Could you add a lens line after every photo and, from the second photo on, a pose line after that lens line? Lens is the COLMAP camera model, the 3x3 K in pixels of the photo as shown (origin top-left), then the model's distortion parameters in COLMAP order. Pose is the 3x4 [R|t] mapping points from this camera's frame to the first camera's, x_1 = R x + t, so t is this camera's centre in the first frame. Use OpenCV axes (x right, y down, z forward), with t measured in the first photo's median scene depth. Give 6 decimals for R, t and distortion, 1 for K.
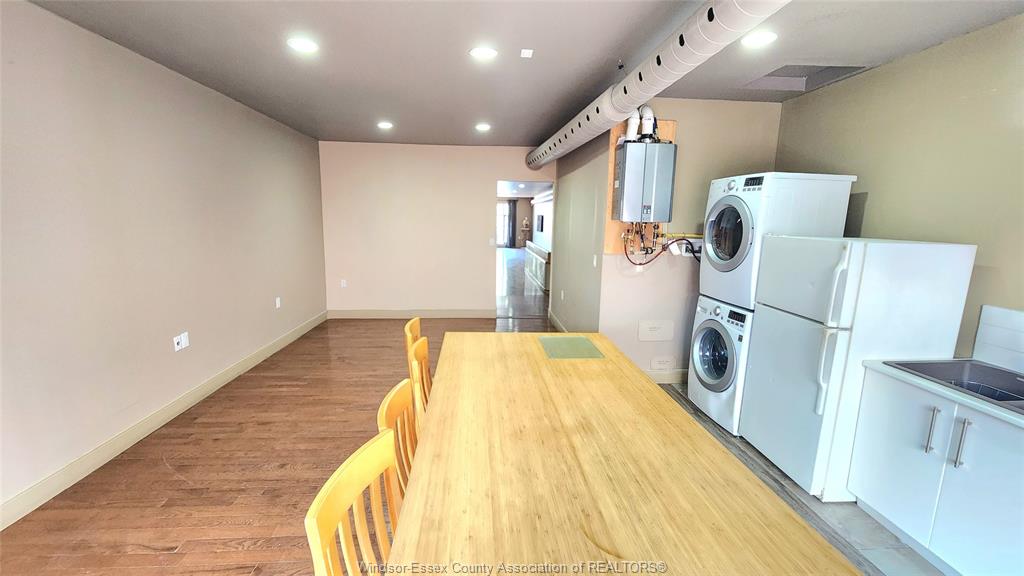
lens RADIAL K [[421.3, 0, 509.3], [0, 421.3, 287.0], [0, 0, 1]] dist [-0.002466, -0.001385]
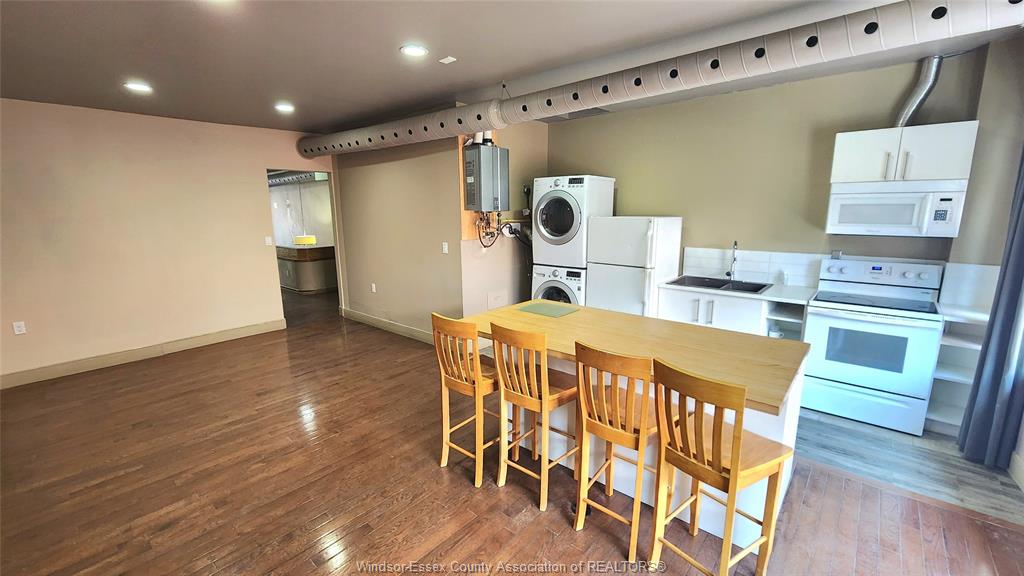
lens RADIAL K [[421.3, 0, 512.4], [0, 421.3, 287.7], [0, 0, 1]] dist [-0.002466, -0.001385]
pose [[0.703452, -0.159116, 0.692703, -0.596216], [0.139700, 0.986561, 0.084748, -0.035582], [-0.696878, 0.037154, 0.716227, 0.107081]]
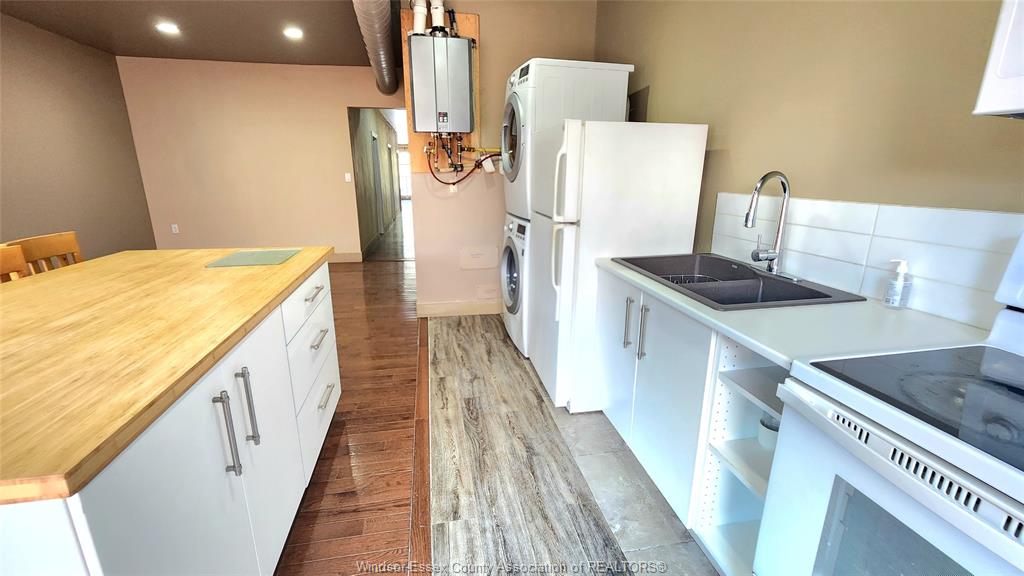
lens RADIAL K [[421.3, 0, 514.5], [0, 421.3, 288.4], [0, 0, 1]] dist [-0.002466, -0.001385]
pose [[0.992584, -0.047472, 0.111910, 0.402707], [0.035897, 0.994005, 0.103269, 0.098784], [-0.116142, -0.098486, 0.988338, 0.080246]]
